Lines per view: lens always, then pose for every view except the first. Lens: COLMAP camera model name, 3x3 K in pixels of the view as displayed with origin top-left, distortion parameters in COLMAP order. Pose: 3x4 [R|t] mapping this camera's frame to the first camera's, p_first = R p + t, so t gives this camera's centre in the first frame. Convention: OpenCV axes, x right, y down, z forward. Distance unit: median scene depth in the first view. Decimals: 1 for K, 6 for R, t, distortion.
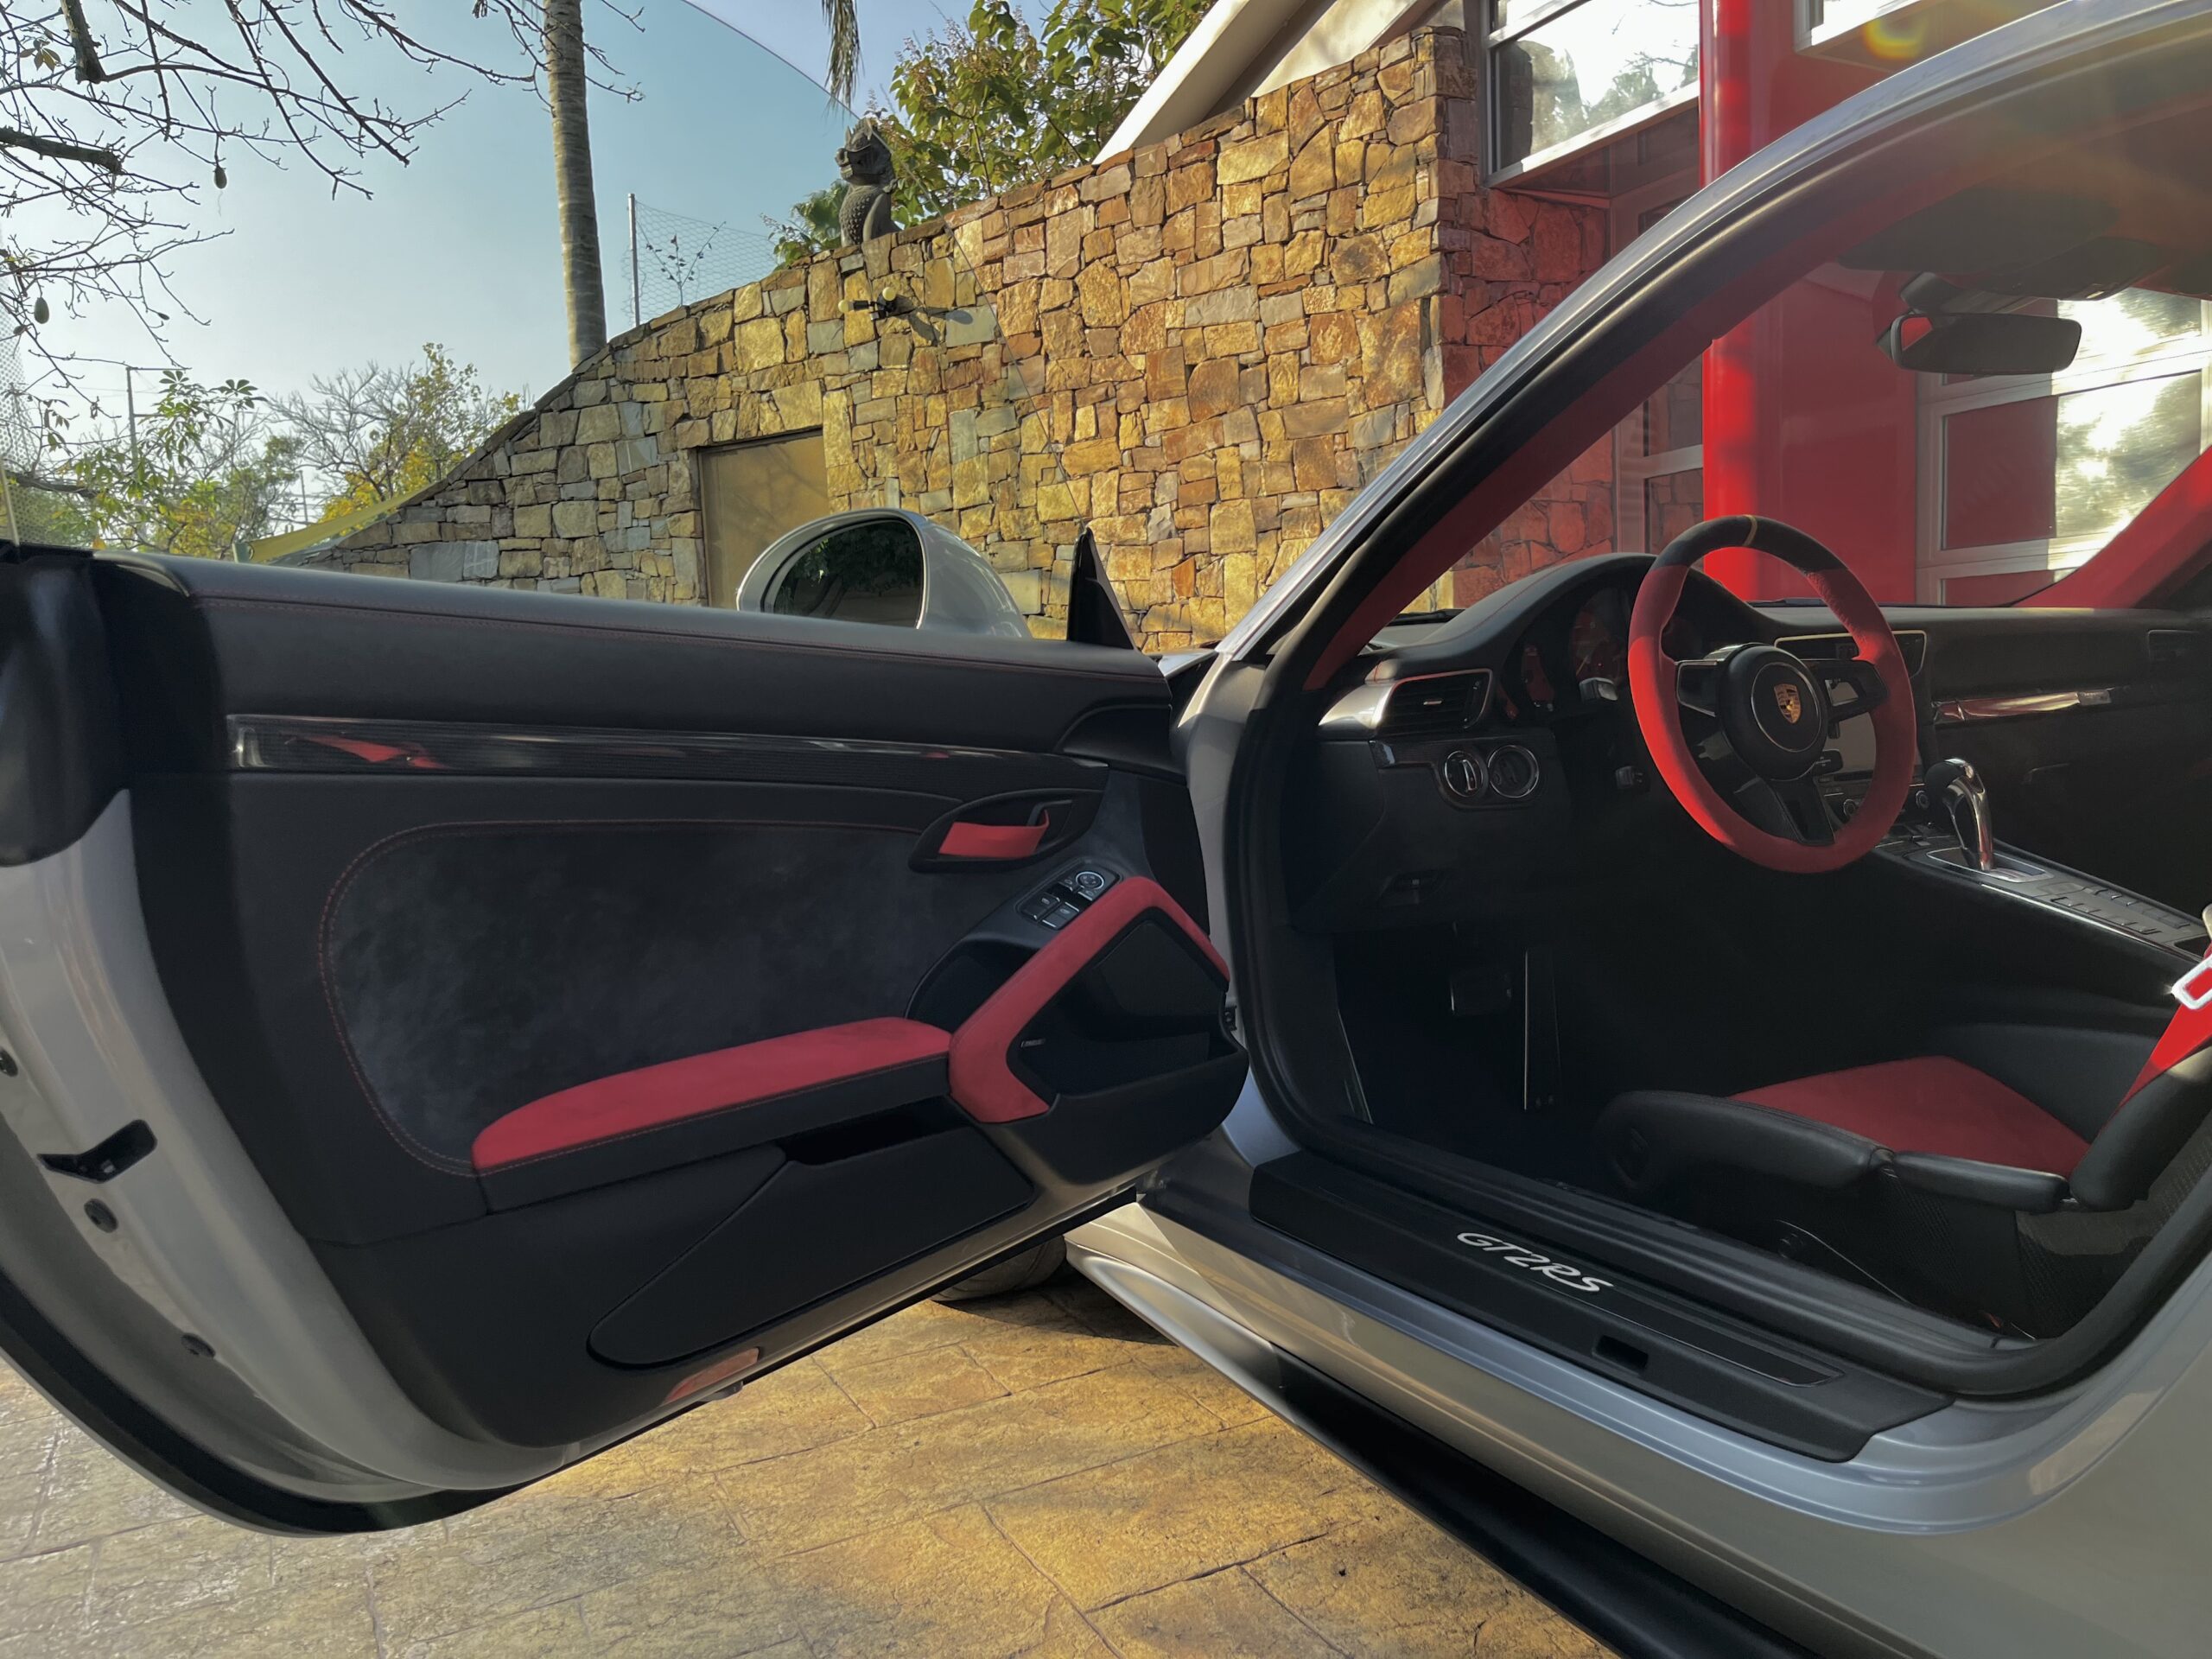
lens RADIAL K [[1667.0, 0, 1106.3], [0, 1667.0, 840.9], [0, 0, 1]] dist [0.053133, -0.052728]
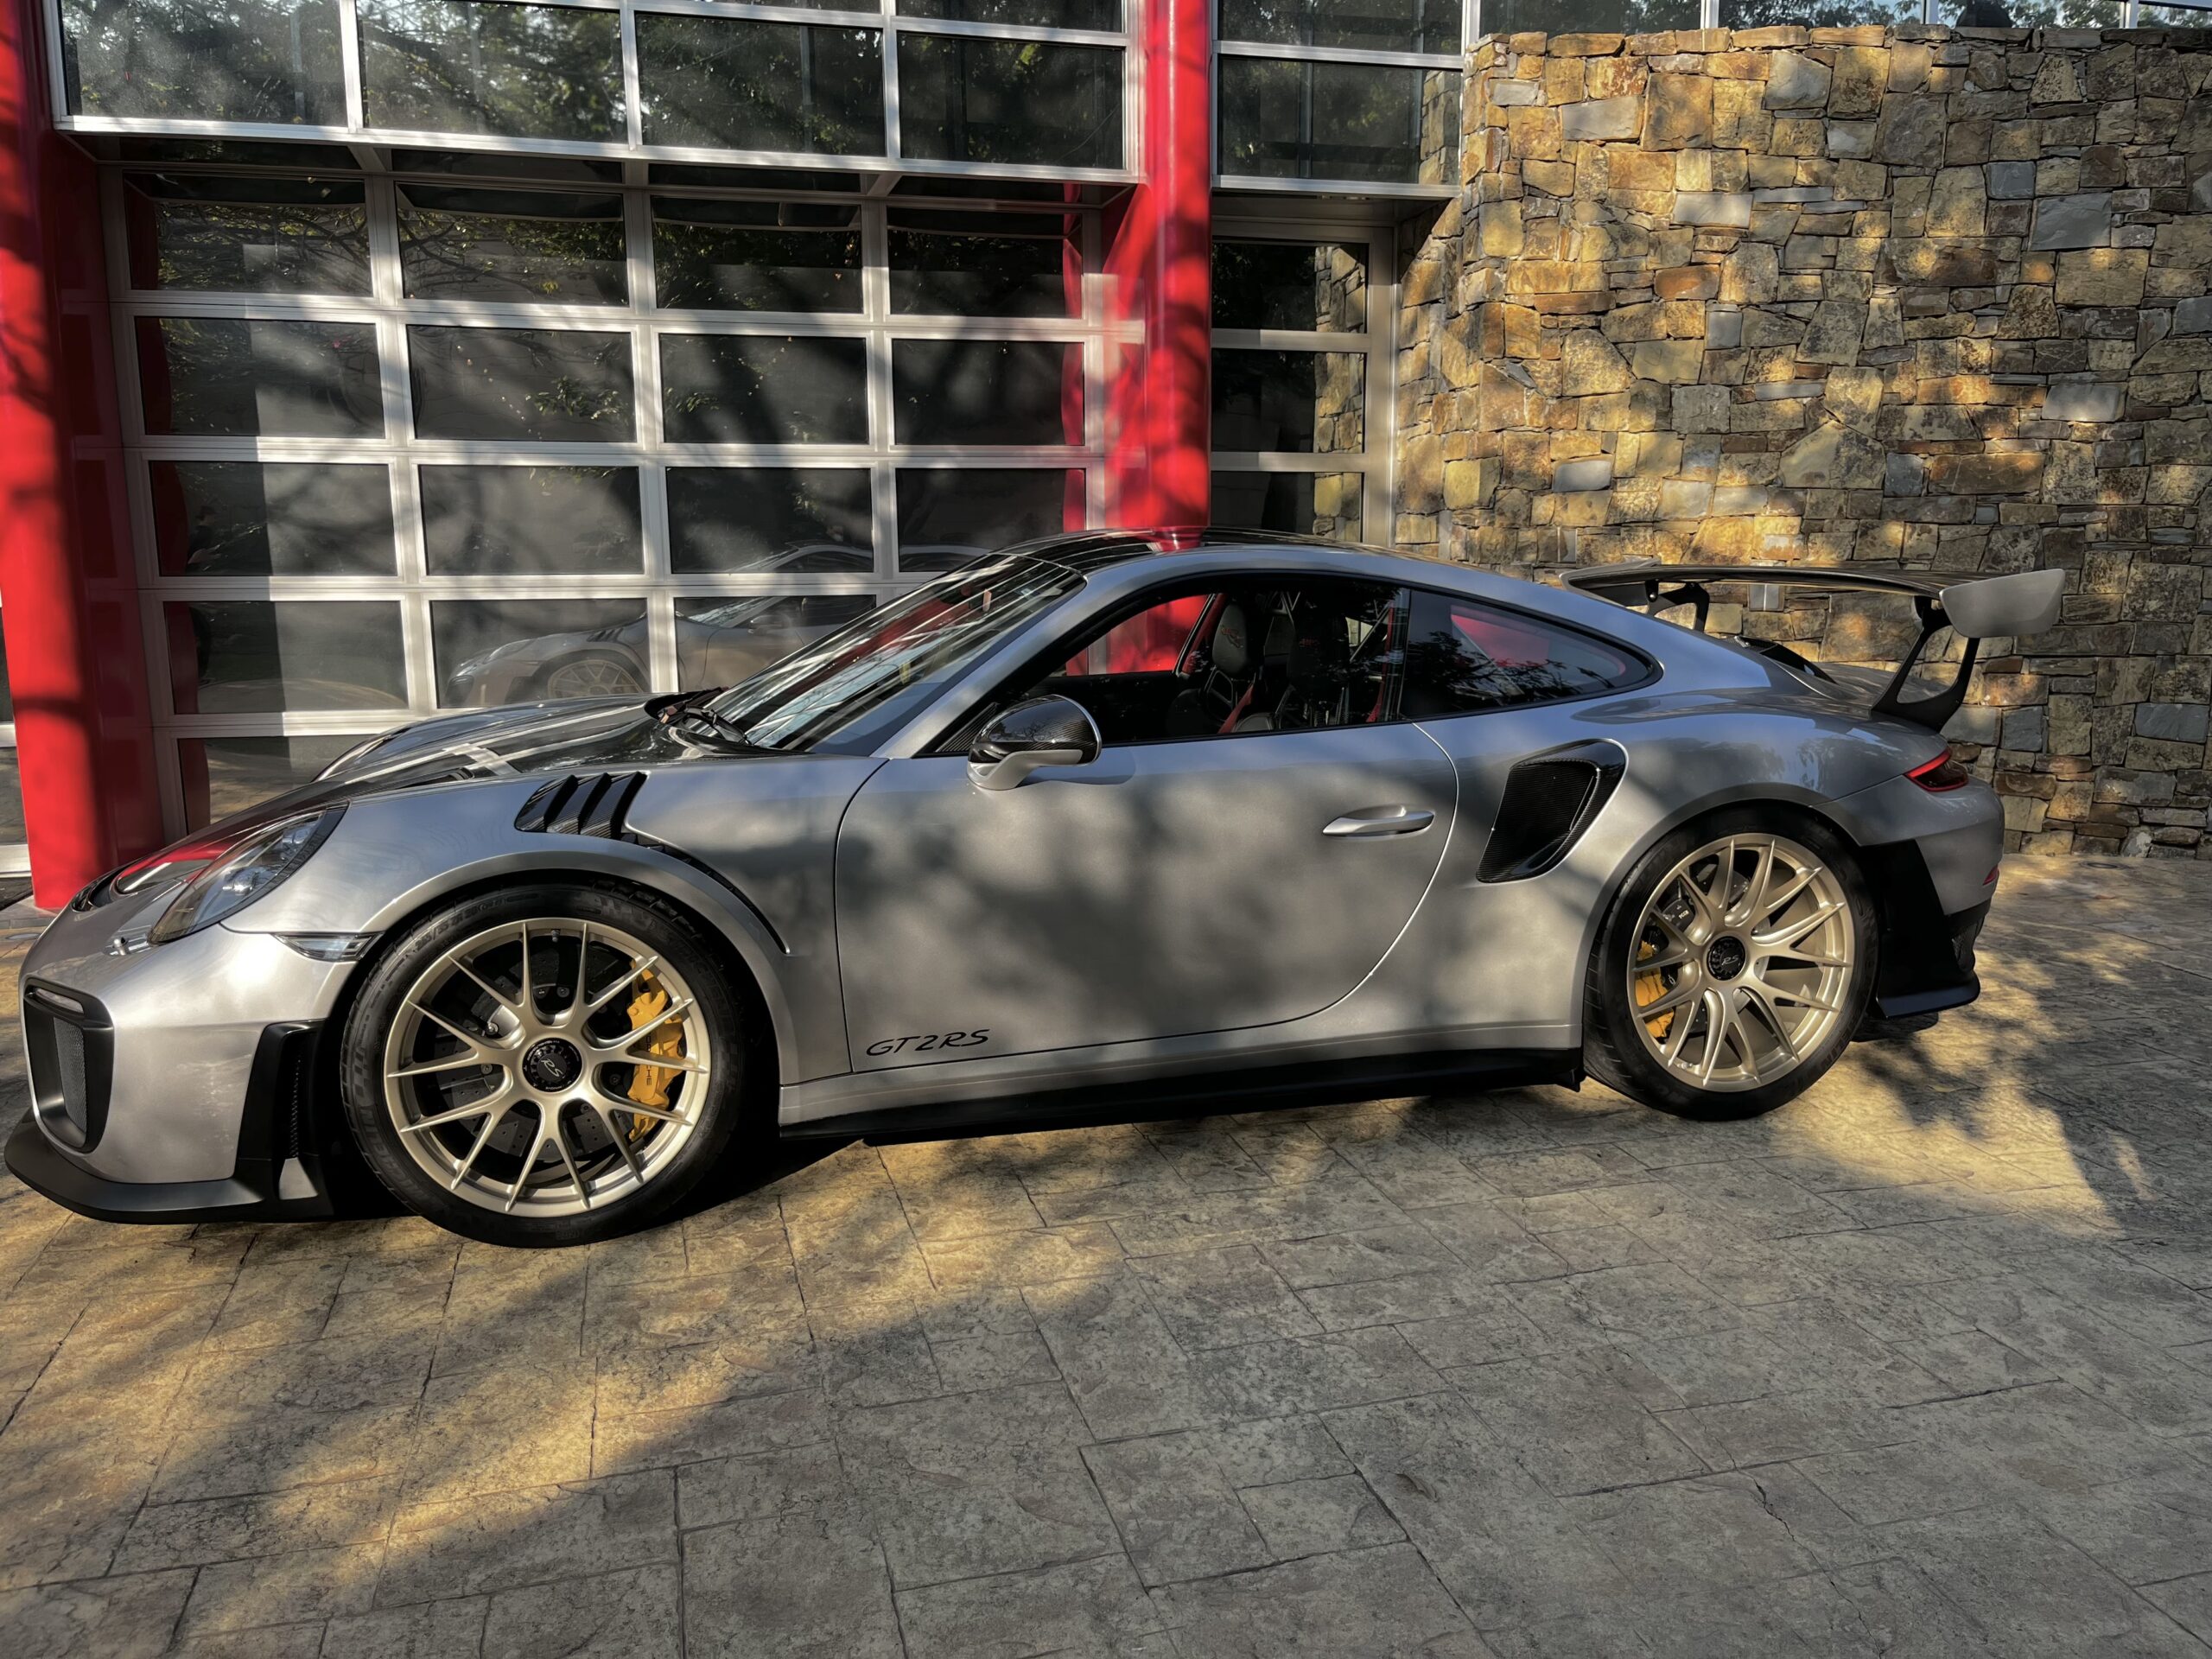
lens RADIAL K [[1667.0, 0, 1106.3], [0, 1667.0, 840.9], [0, 0, 1]] dist [0.053133, -0.052728]
pose [[0.194992, -0.134128, 0.971590, -0.466000], [0.079984, 0.989480, 0.120546, -0.066440], [-0.977538, 0.054206, 0.203669, 0.096546]]
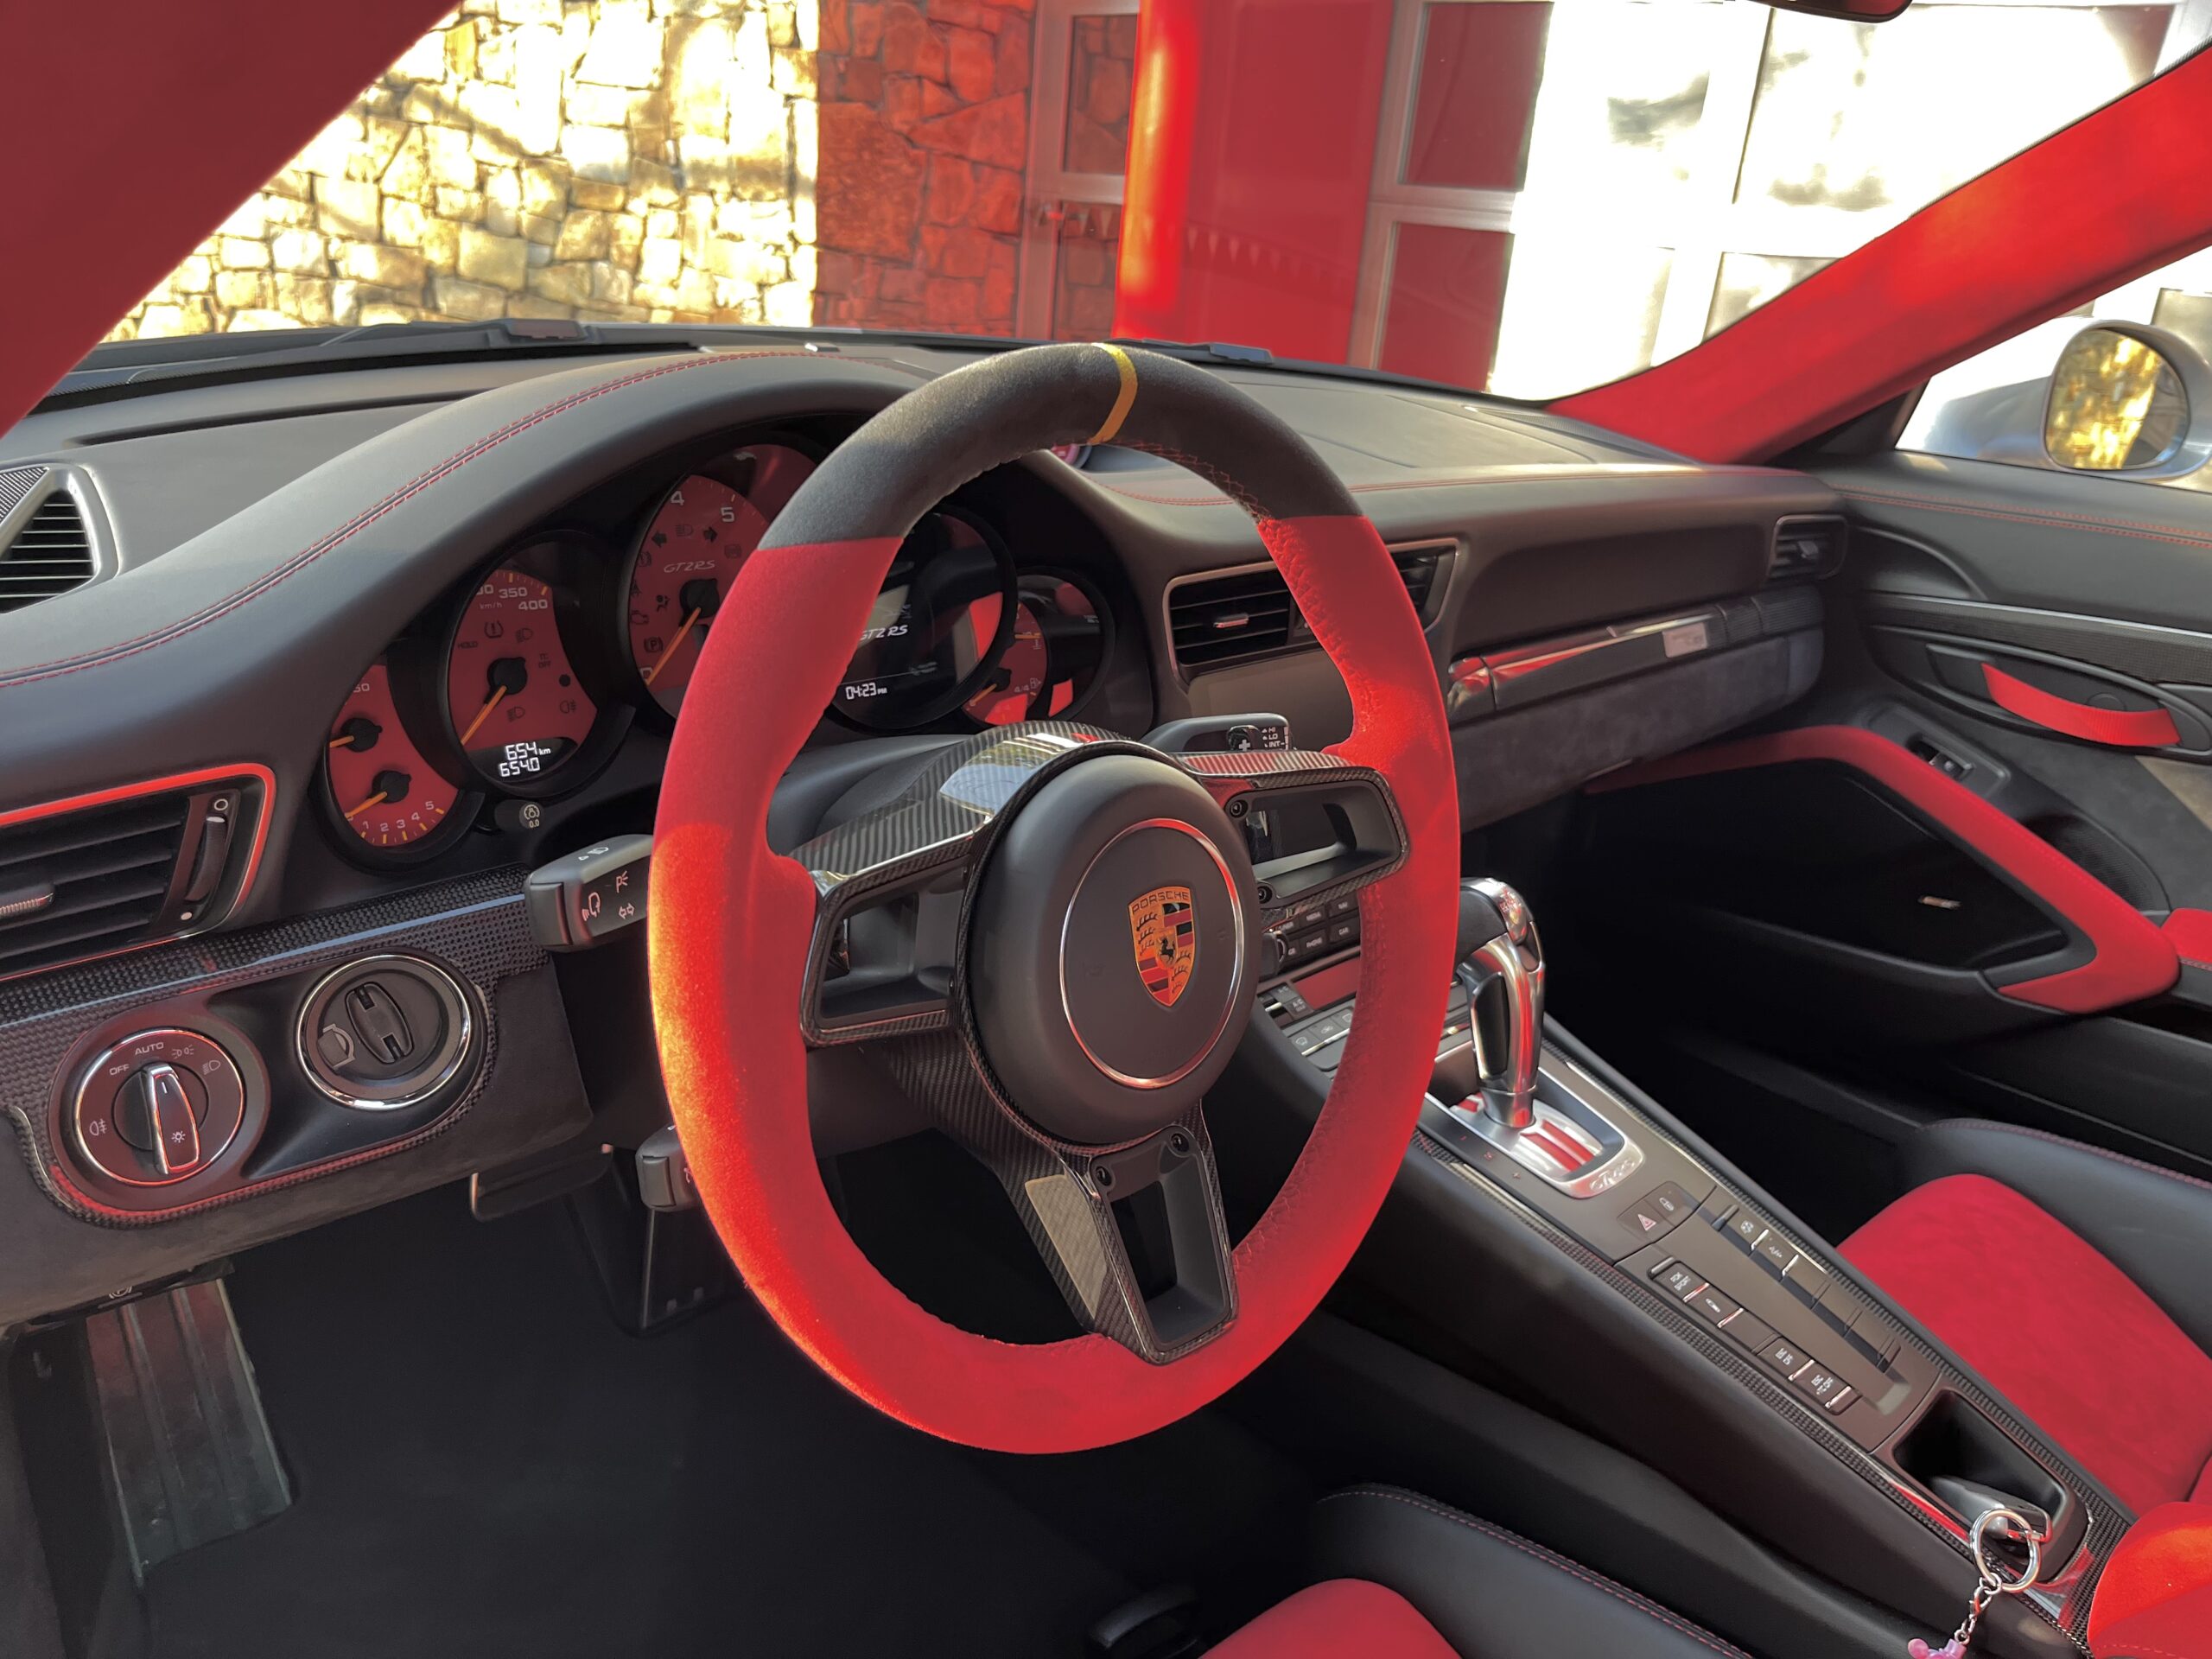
lens RADIAL K [[1667.0, 0, 1106.3], [0, 1667.0, 840.9], [0, 0, 1]] dist [0.053133, -0.052728]
pose [[0.940797, 0.005383, 0.338927, 0.073018], [-0.097503, 0.961914, 0.255372, -0.048126], [-0.324644, -0.273300, 0.905491, 0.181251]]
